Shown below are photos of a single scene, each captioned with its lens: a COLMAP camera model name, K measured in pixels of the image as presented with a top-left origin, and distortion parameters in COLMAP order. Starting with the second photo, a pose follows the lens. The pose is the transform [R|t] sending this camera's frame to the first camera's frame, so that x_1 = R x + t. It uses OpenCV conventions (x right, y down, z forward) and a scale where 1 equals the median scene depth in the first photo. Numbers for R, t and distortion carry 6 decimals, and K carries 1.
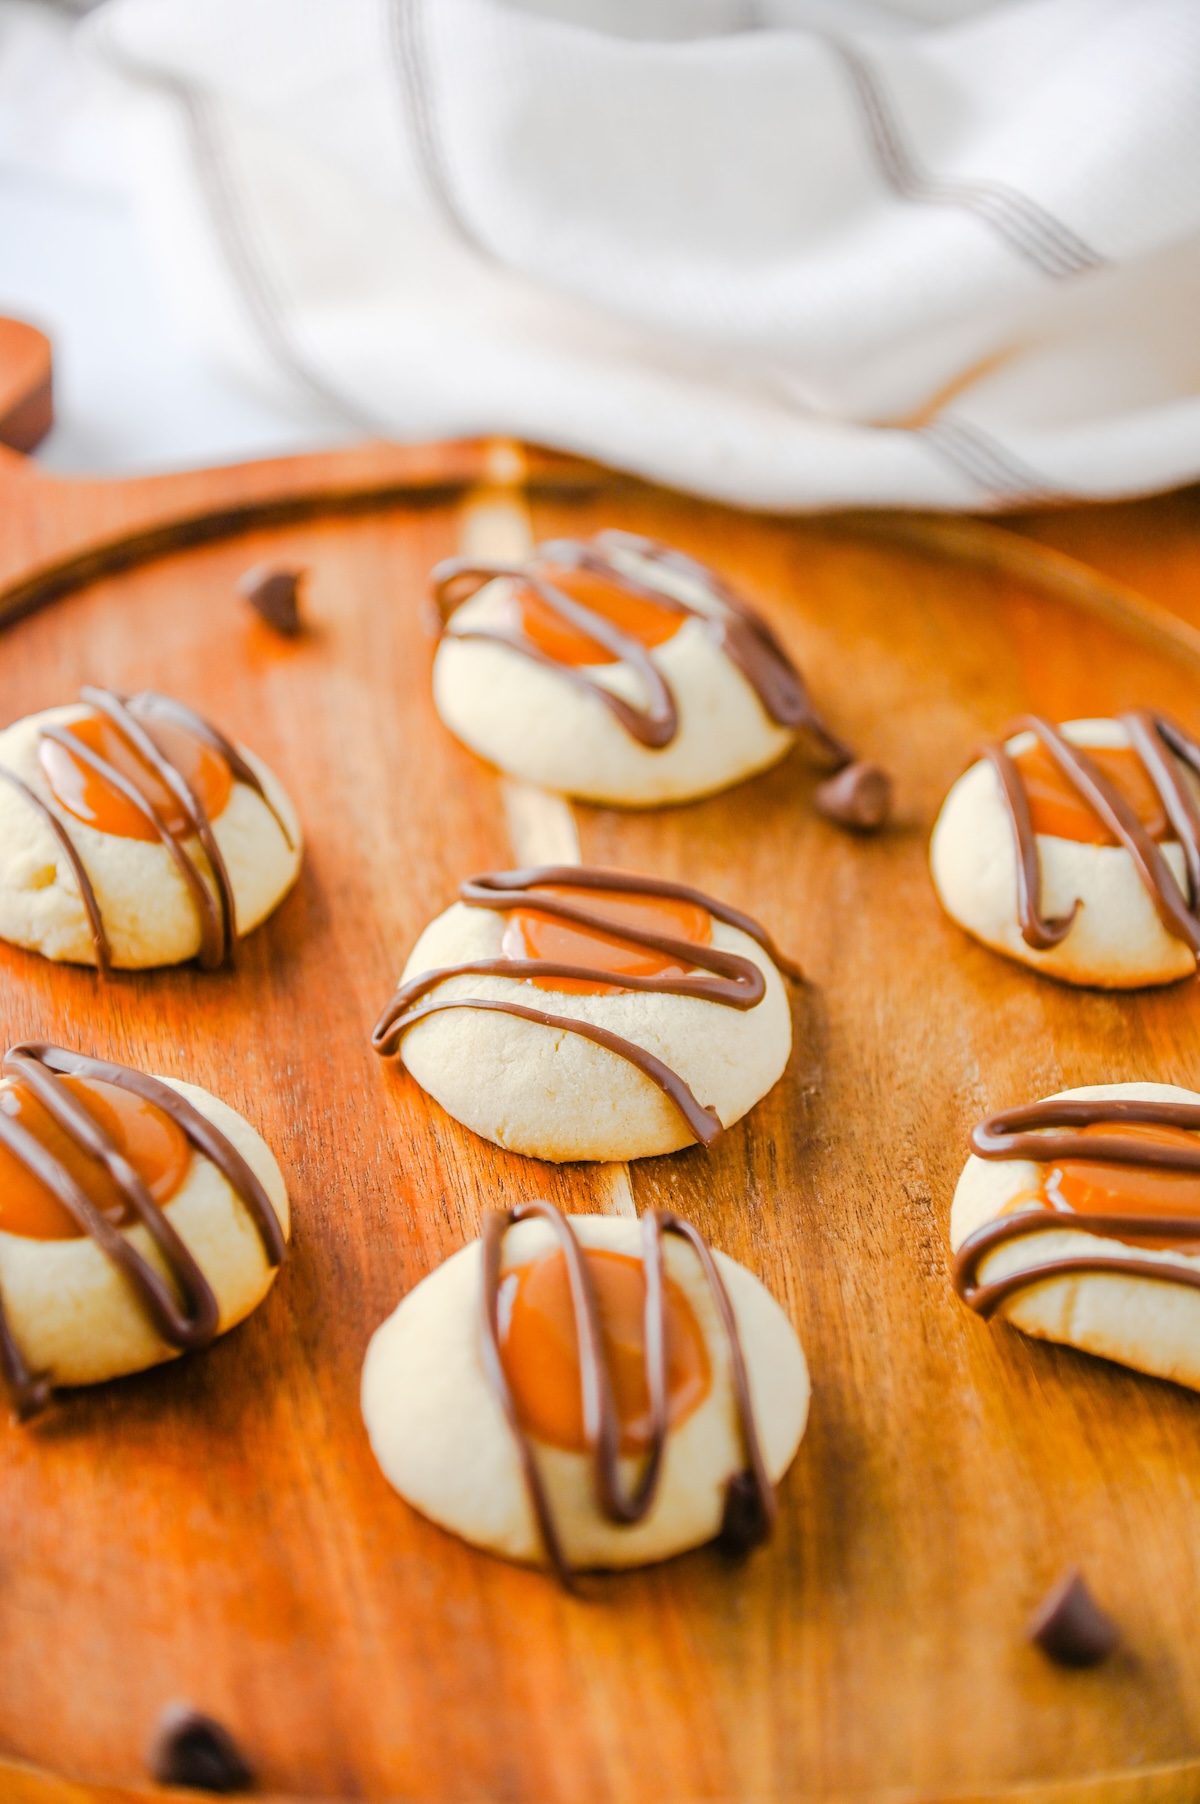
lens RADIAL K [[3668.5, 0, 597.4], [0, 3668.5, 903.9], [0, 0, 1]] dist [0.246691, 0.338941]
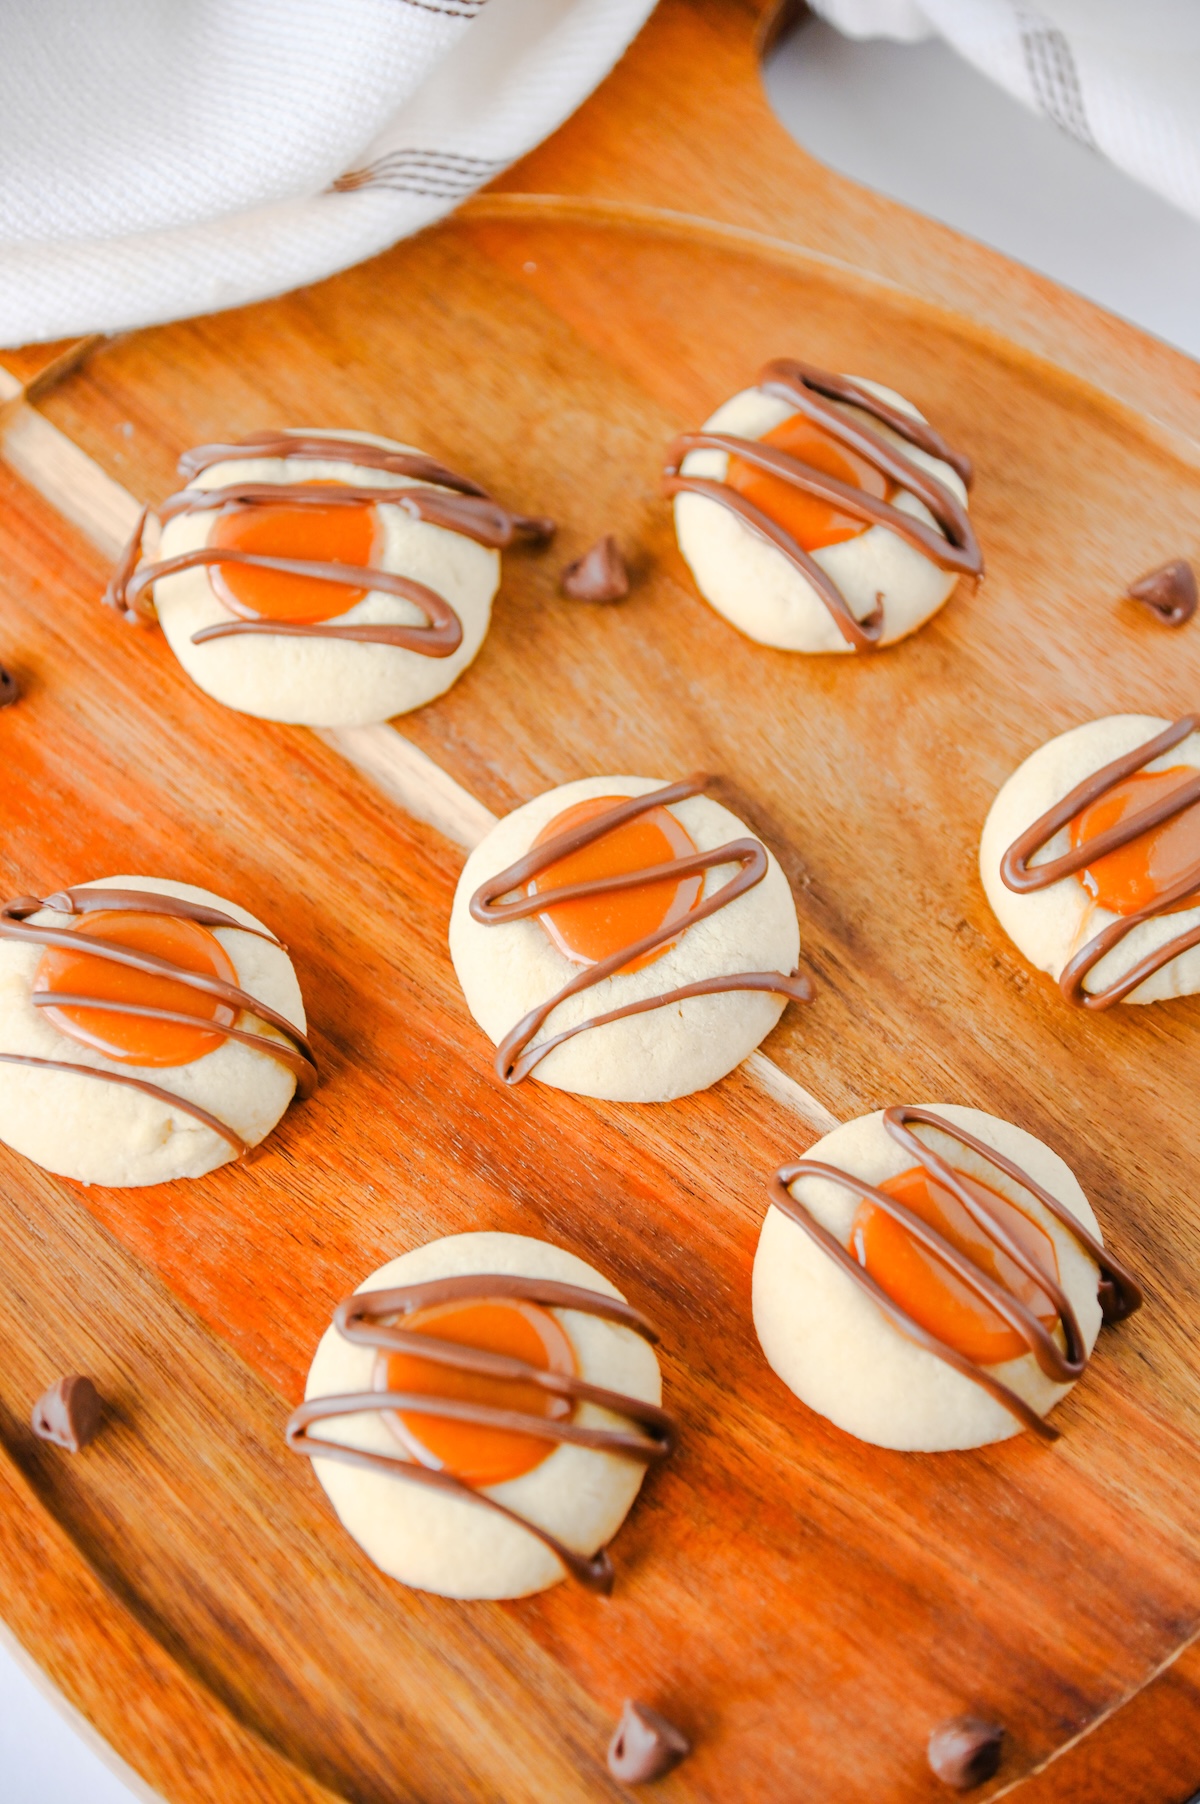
lens RADIAL K [[3668.5, 0, 597.4], [0, 3668.5, 903.9], [0, 0, 1]] dist [0.246691, 0.338941]
pose [[0.767958, -0.586394, 0.257650, -0.304342], [0.404216, 0.755750, 0.515219, -0.584927], [-0.496840, -0.291520, 0.817414, 0.086307]]
